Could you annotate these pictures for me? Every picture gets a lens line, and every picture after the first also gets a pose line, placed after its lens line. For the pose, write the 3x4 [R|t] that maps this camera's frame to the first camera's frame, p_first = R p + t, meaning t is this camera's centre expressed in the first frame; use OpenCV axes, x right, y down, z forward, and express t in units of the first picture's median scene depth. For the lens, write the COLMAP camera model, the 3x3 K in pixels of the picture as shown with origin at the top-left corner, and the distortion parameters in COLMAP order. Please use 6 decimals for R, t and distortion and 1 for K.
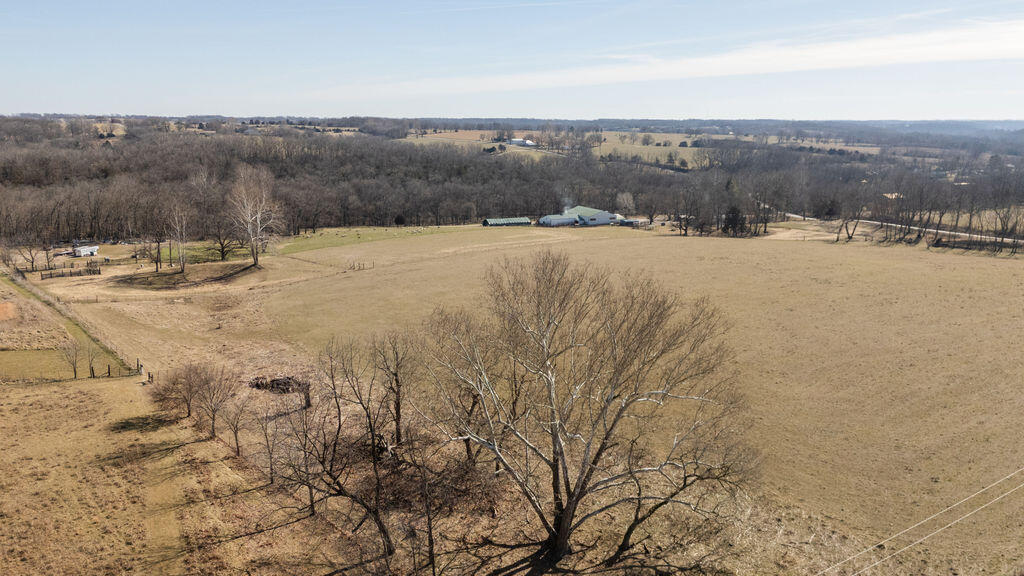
lens RADIAL K [[750.6, 0, 511.9], [0, 750.6, 297.3], [0, 0, 1]] dist [0.077425, -0.067910]
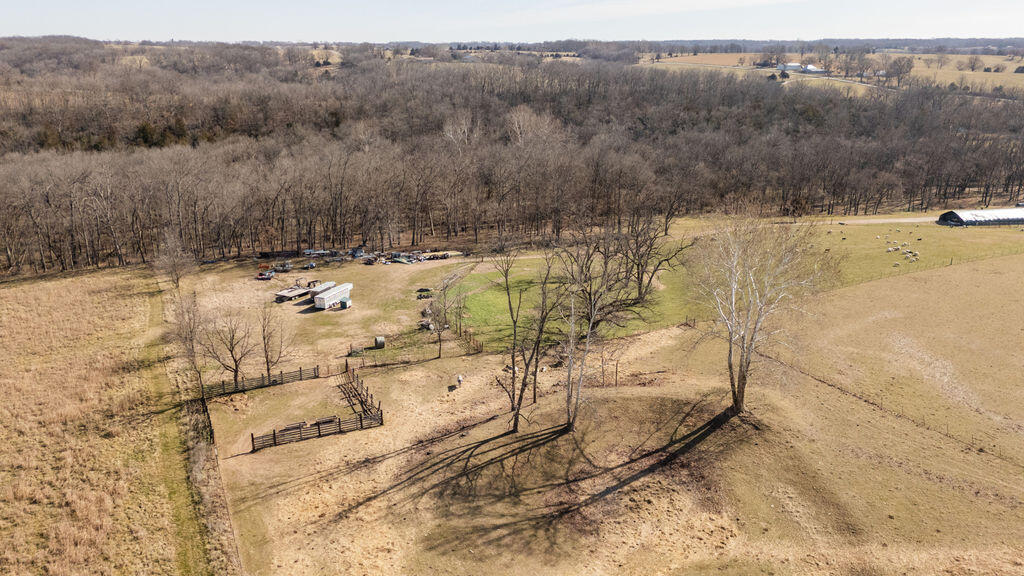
lens RADIAL K [[750.6, 0, 511.1], [0, 750.6, 287.8], [0, 0, 1]] dist [0.077425, -0.067910]
pose [[0.972634, 0.064735, -0.223143, -0.180037], [-0.046460, 0.995194, 0.086204, -0.065032], [0.227651, -0.073478, 0.970966, 0.293375]]
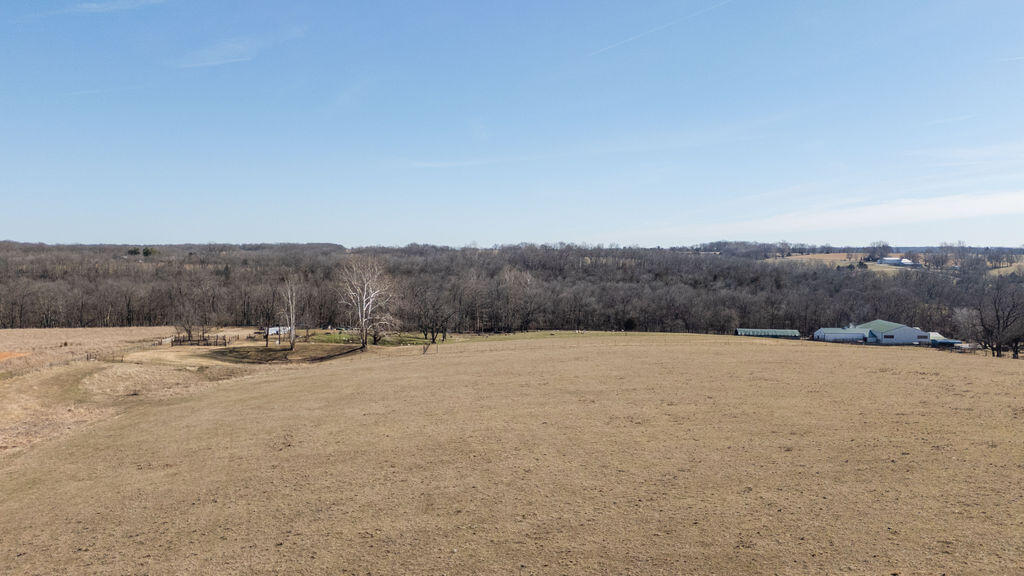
lens RADIAL K [[750.6, 0, 512.7], [0, 750.6, 279.6], [0, 0, 1]] dist [0.077425, -0.067910]
pose [[0.869719, 0.013348, -0.493366, 0.123372], [-0.109497, 0.979941, -0.166511, 0.003866], [0.481247, 0.198840, 0.853735, 0.149505]]
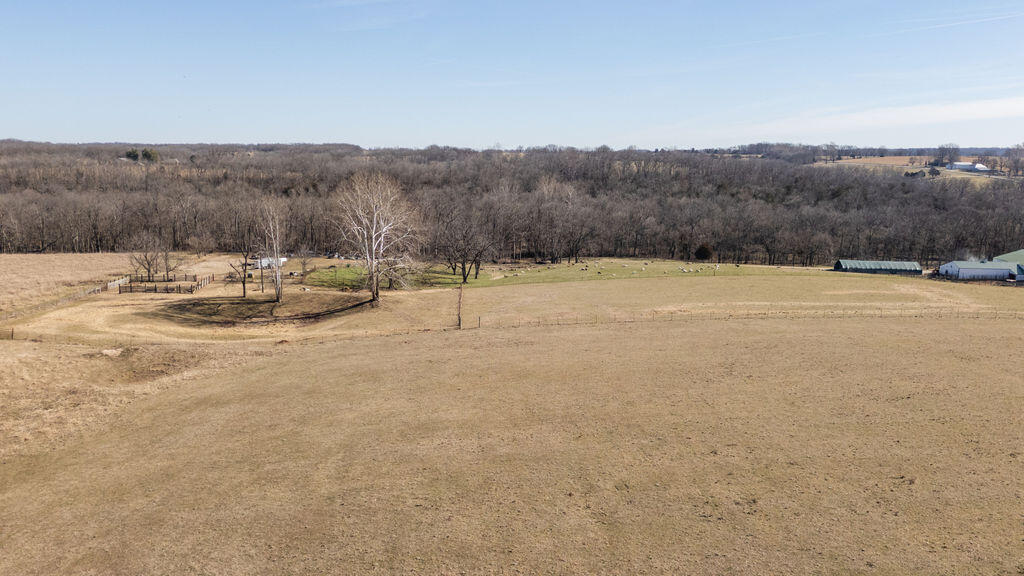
lens RADIAL K [[750.6, 0, 512.2], [0, 750.6, 287.7], [0, 0, 1]] dist [0.077425, -0.067910]
pose [[0.855792, 0.089639, -0.509495, 0.046991], [-0.118490, 0.992656, -0.024380, -0.025231], [0.503568, 0.081235, 0.860128, 0.241390]]
